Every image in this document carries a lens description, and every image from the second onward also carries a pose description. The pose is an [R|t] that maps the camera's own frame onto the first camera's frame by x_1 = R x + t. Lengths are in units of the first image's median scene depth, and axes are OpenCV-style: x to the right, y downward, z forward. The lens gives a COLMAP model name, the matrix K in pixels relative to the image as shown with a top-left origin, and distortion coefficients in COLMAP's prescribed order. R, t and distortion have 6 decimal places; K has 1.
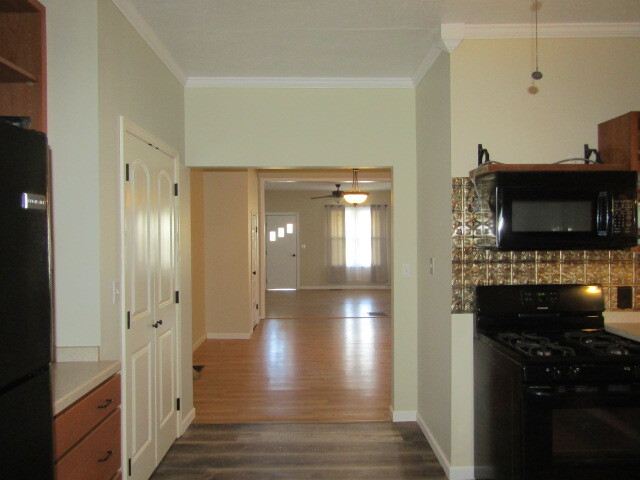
lens RADIAL K [[457.7, 0, 320.8], [0, 457.7, 239.6], [0, 0, 1]] dist [-0.018741, 0.005599]
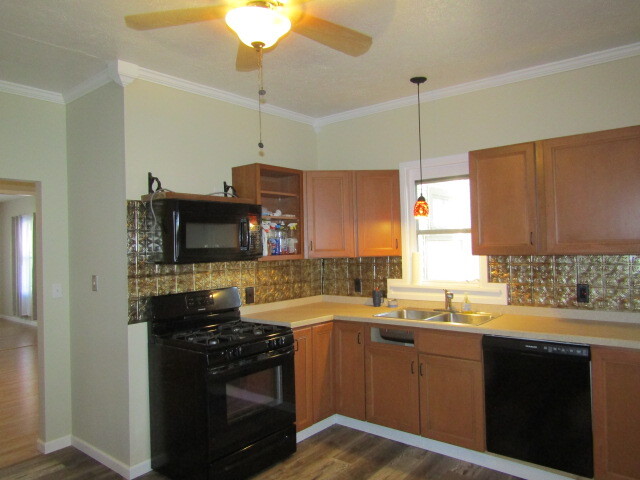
lens RADIAL K [[457.7, 0, 320.8], [0, 457.7, 239.4], [0, 0, 1]] dist [-0.018741, 0.005599]
pose [[0.639868, 0.002142, 0.768482, -0.255382], [0.027182, 0.999307, -0.025418, -0.000658], [-0.768004, 0.037153, 0.639366, -0.055144]]
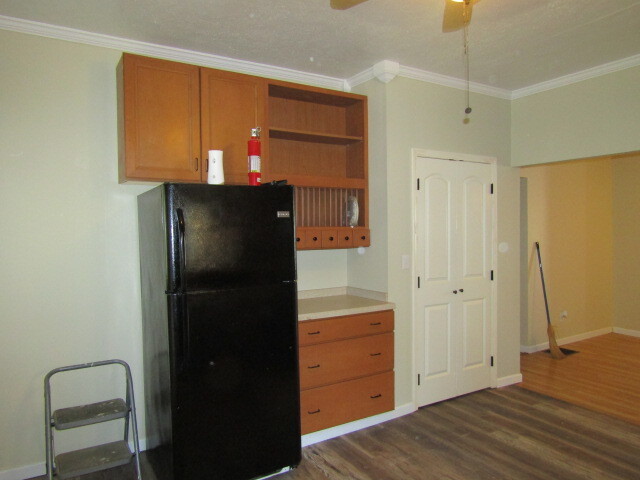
lens RADIAL K [[457.7, 0, 319.6], [0, 457.7, 241.8], [0, 0, 1]] dist [-0.018741, 0.005599]
pose [[0.501064, 0.026264, -0.865012, 0.778313], [-0.001661, 0.999567, 0.029388, -0.002166], [0.865409, -0.013288, 0.500890, -0.042161]]
